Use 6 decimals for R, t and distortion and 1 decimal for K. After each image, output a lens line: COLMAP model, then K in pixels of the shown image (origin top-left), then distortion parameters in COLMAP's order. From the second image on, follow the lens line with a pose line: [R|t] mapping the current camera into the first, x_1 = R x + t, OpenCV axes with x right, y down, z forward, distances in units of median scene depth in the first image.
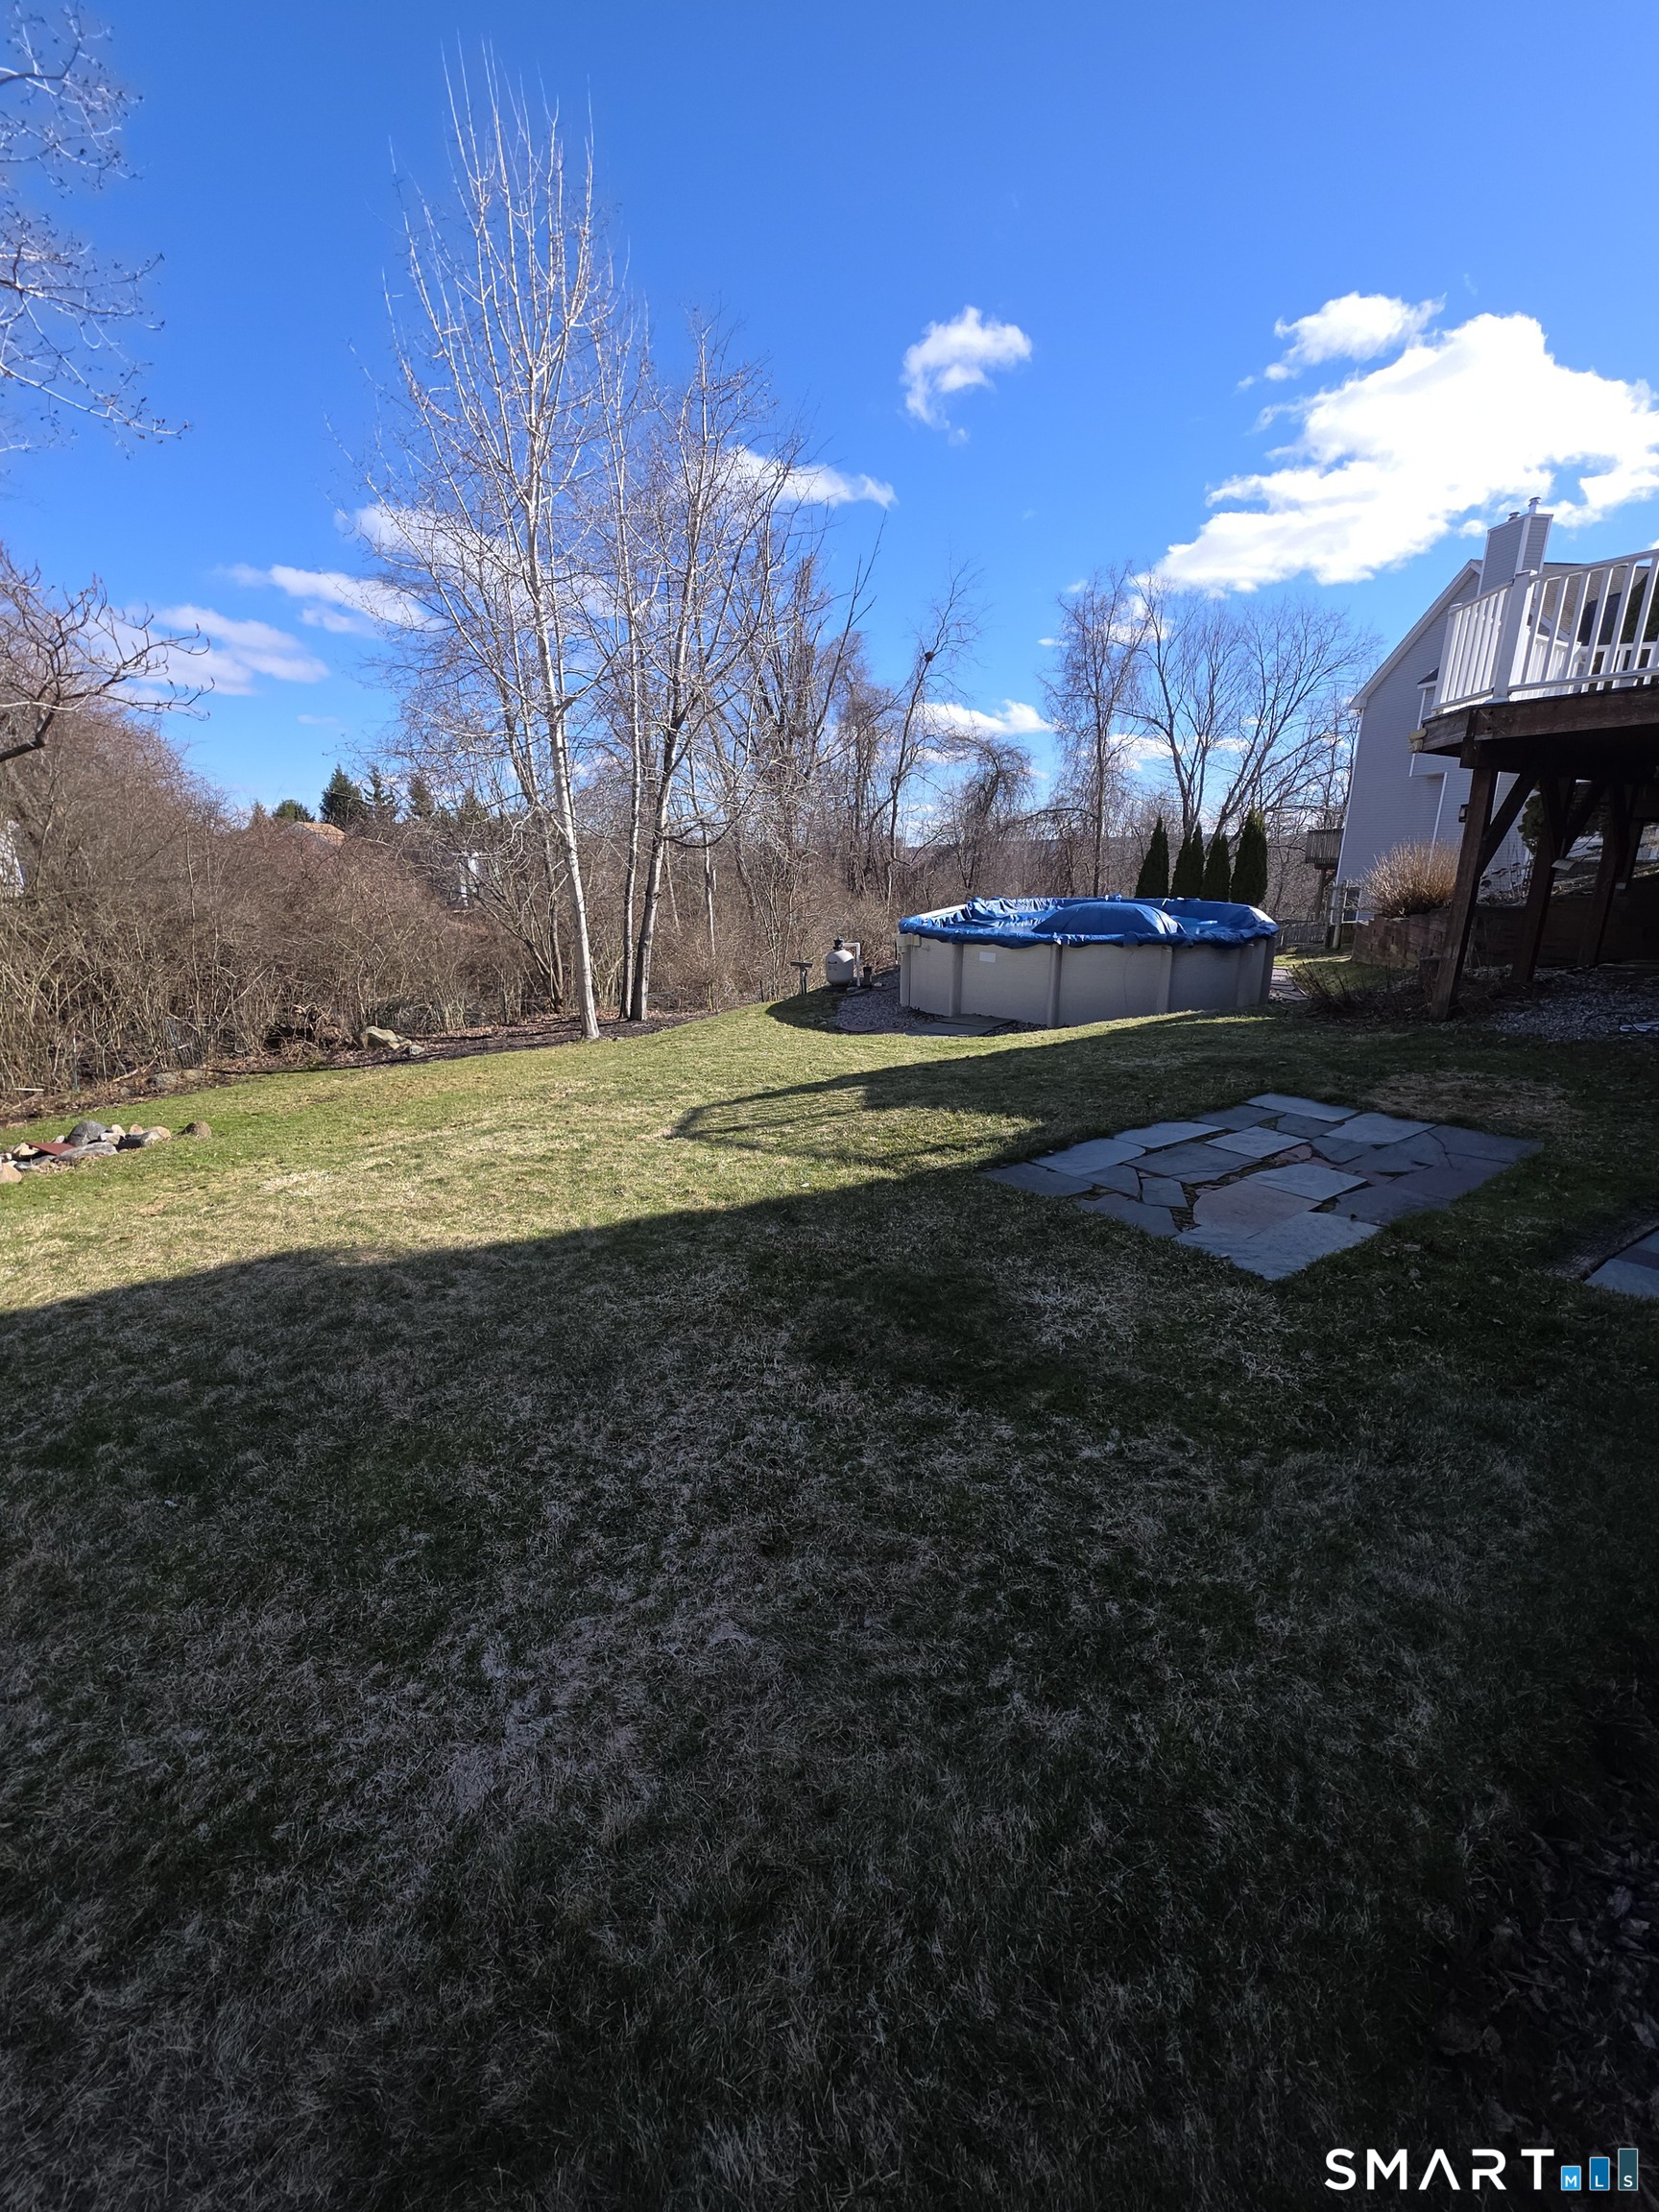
lens RADIAL K [[870.0, 0, 829.6], [0, 870.0, 1106.6], [0, 0, 1]] dist [-0.002870, -0.000056]
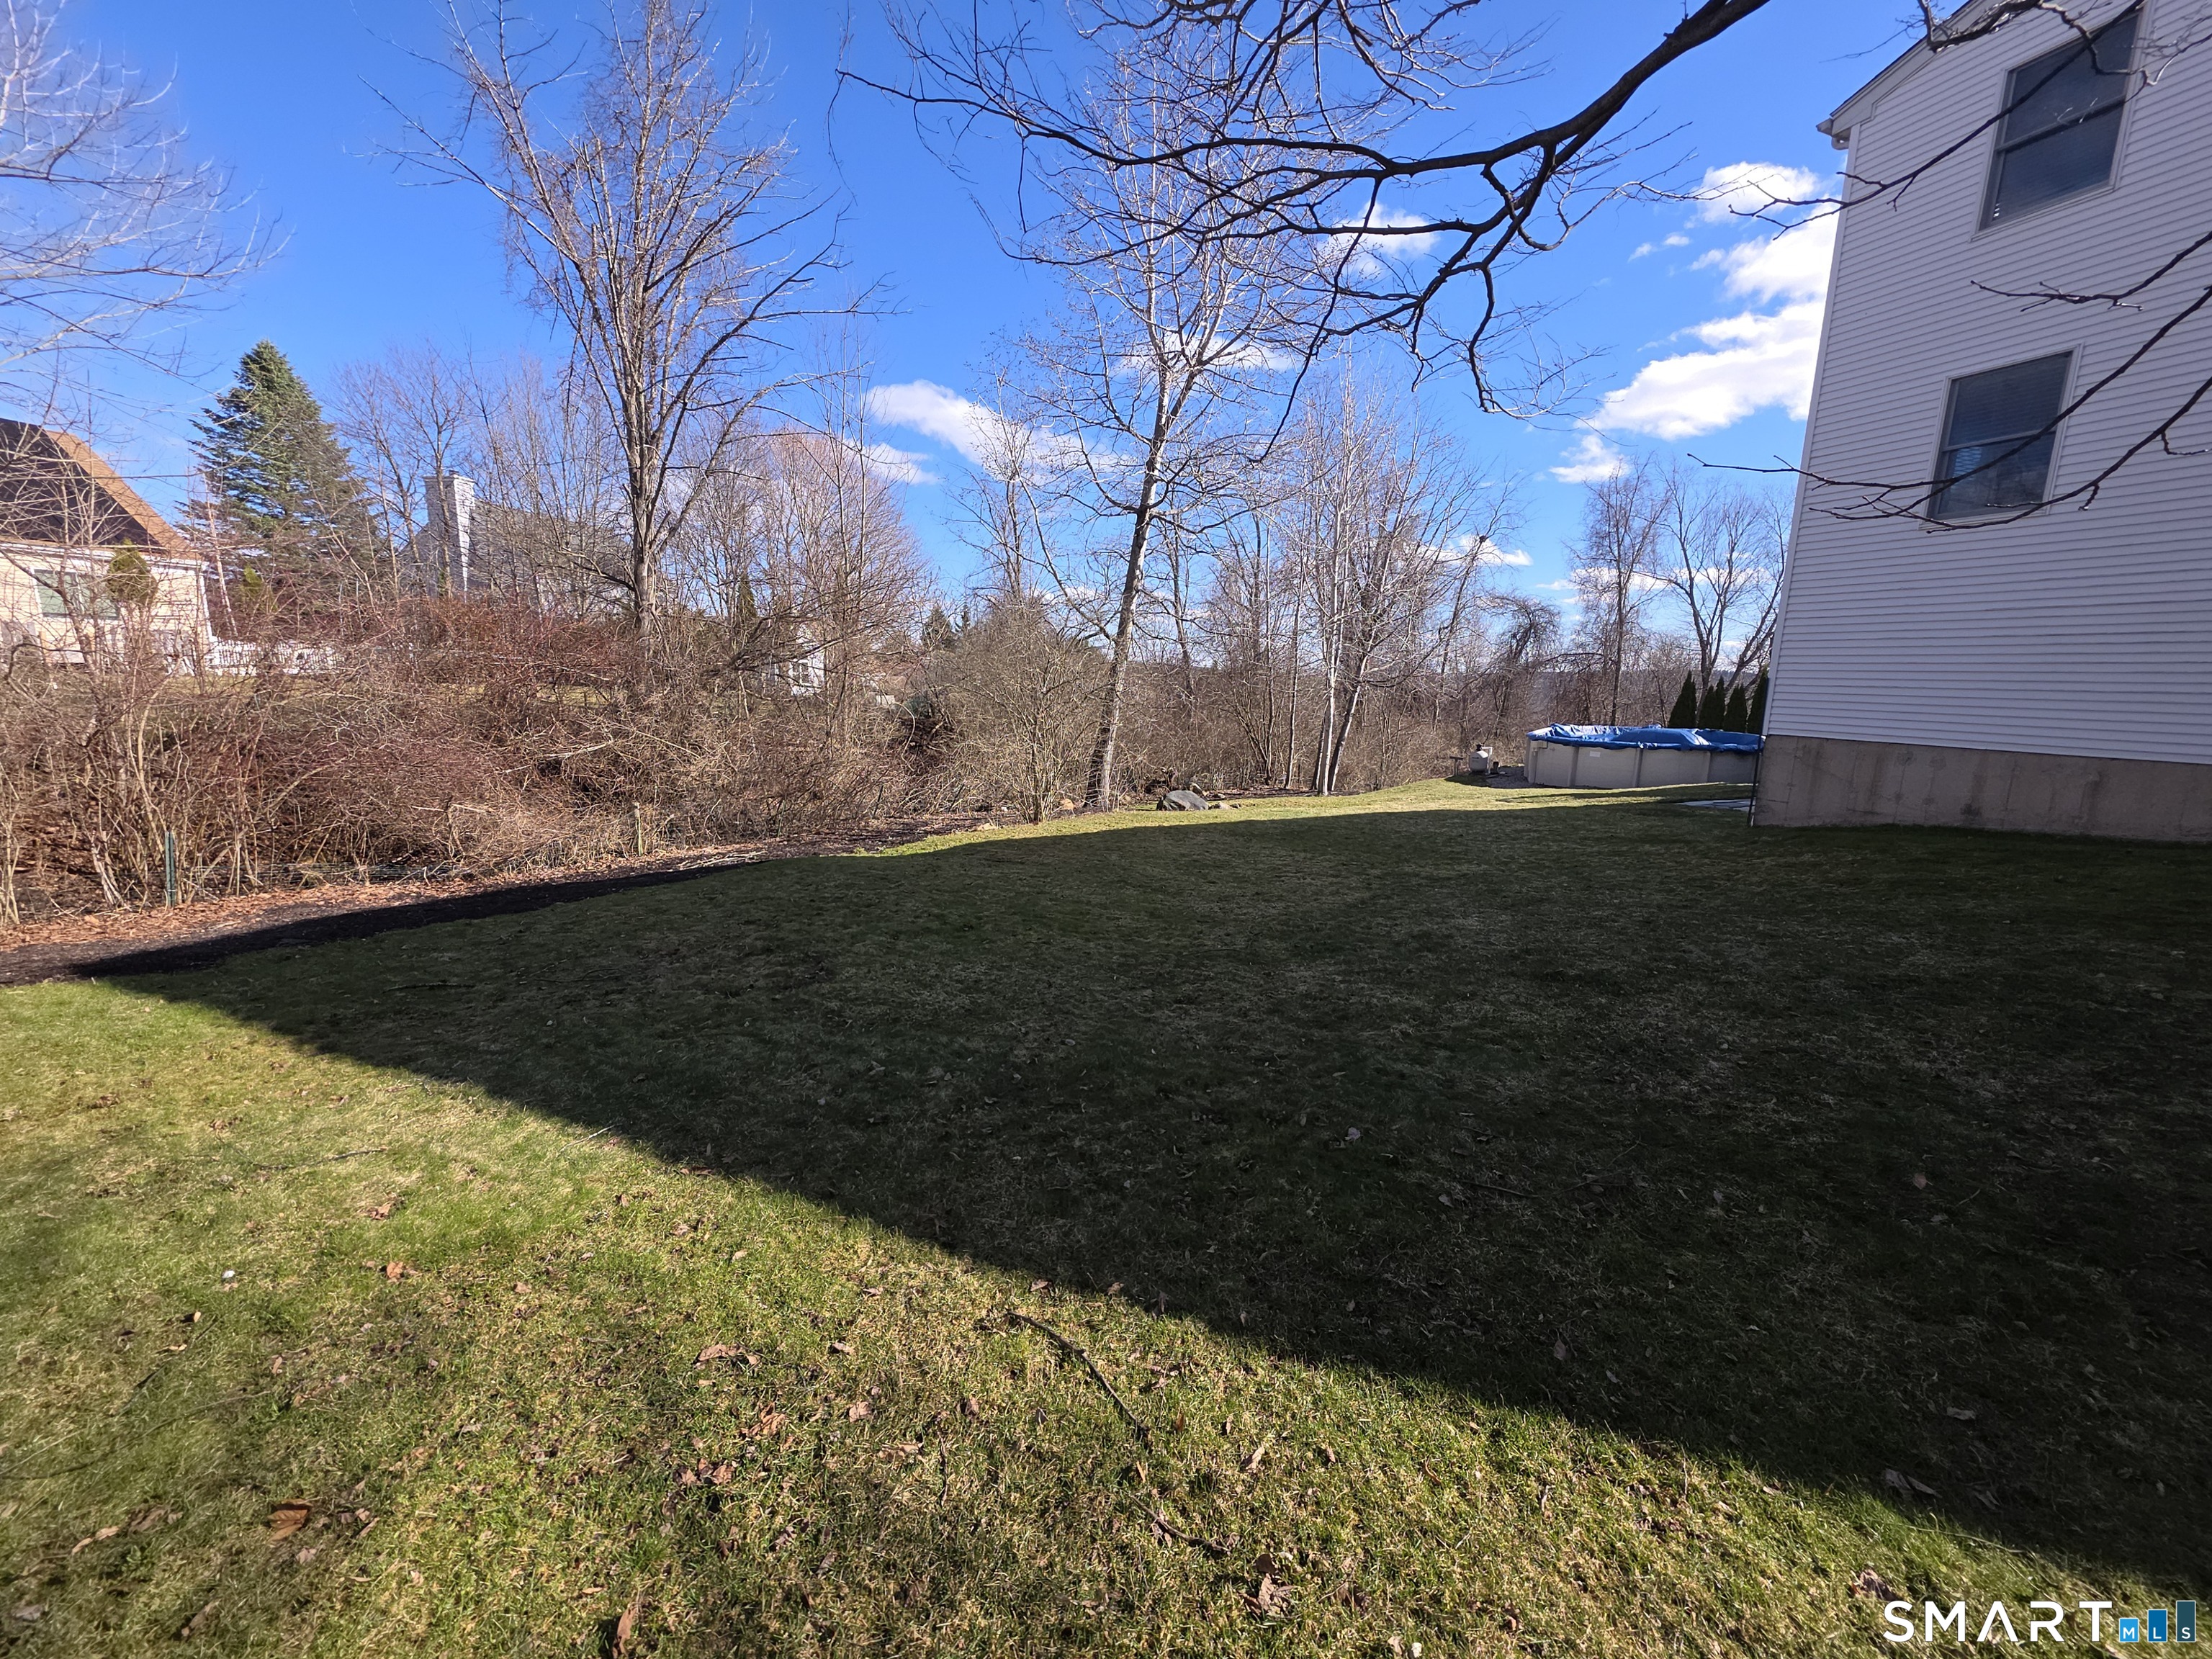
lens RADIAL K [[870.0, 0, 1103.3], [0, 870.0, 834.4], [0, 0, 1]] dist [-0.002870, -0.000056]
pose [[0.976311, 0.063087, -0.206971, -0.117639], [-0.084269, 0.991888, -0.095169, 0.069017], [0.199288, 0.110356, 0.973707, -0.260150]]
